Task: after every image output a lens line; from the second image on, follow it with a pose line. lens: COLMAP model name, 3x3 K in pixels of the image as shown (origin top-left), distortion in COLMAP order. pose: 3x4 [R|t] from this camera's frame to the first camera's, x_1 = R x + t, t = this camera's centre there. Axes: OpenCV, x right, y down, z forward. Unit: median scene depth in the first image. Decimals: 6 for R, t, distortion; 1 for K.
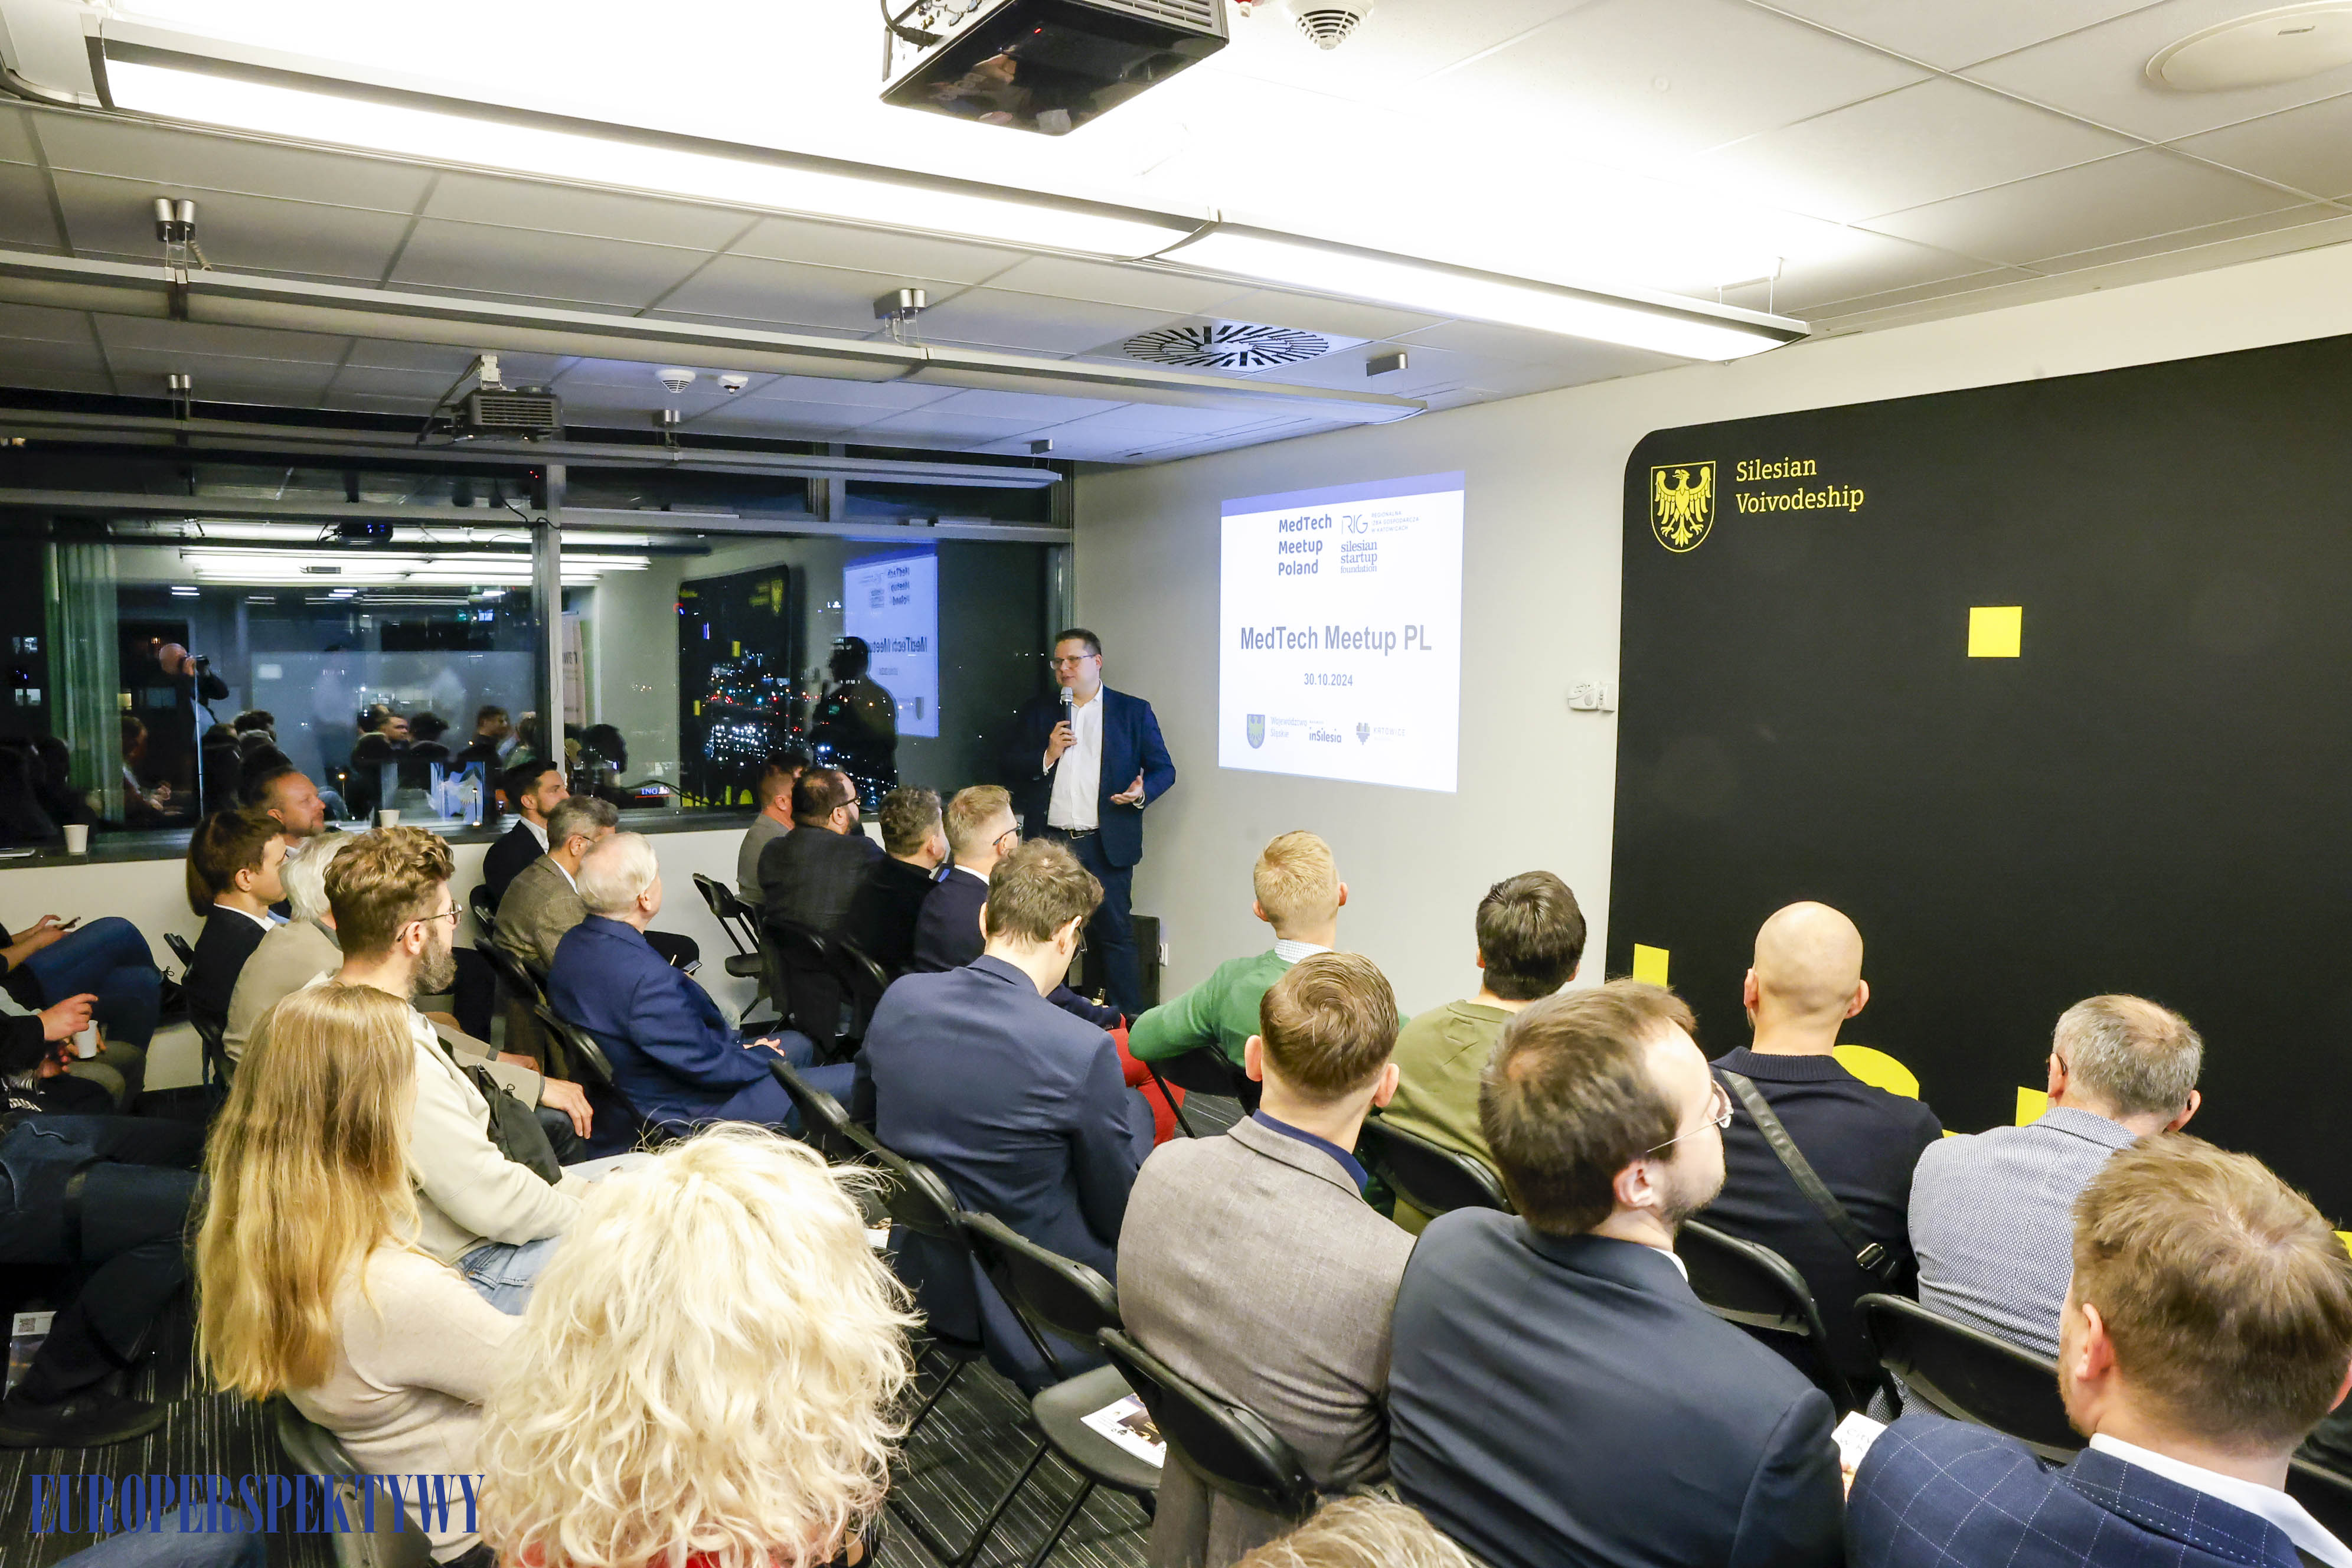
lens RADIAL K [[1611.8, 0, 1215.4], [0, 1611.8, 776.1], [0, 0, 1]] dist [-0.031908, 0.007167]
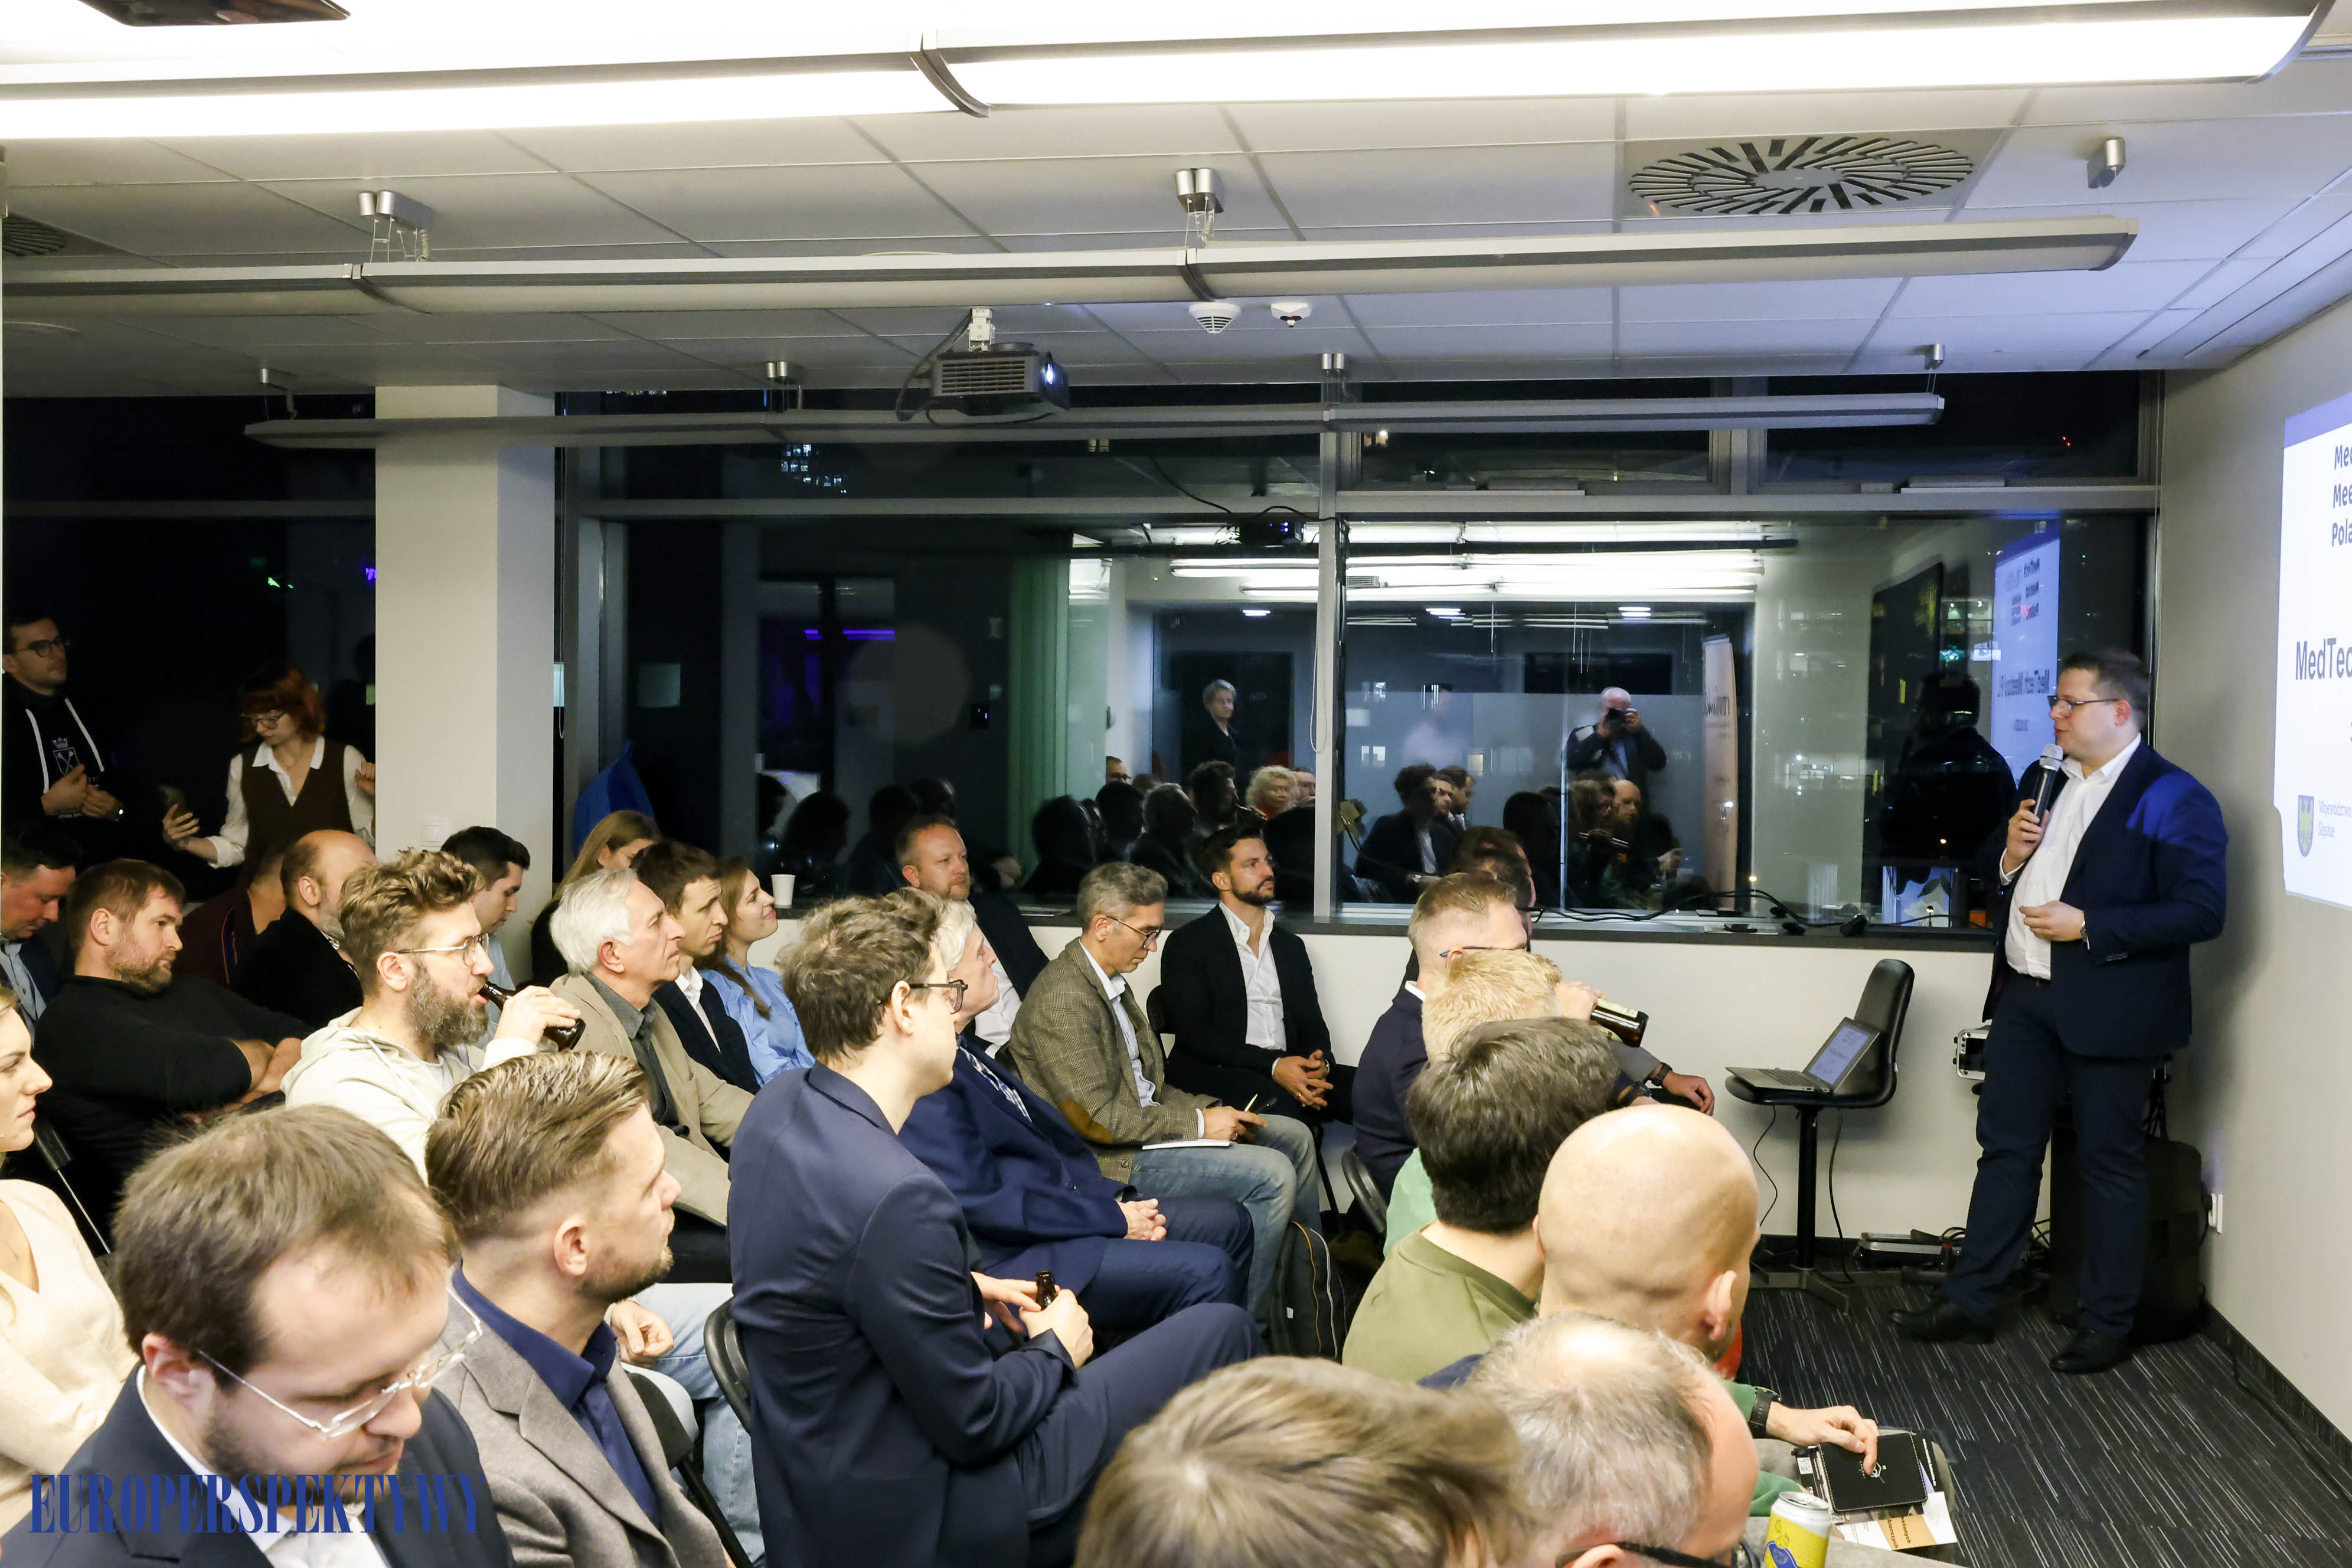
lens RADIAL K [[2410.4, 0, 1156.5], [0, 2410.4, 783.6], [0, 0, 1]] dist [0.076829, 0.000000]
pose [[0.770248, 0.026893, -0.637177, 0.245055], [-0.054529, 0.998229, -0.023786, 0.000107], [0.635409, 0.053066, 0.770351, 0.079161]]
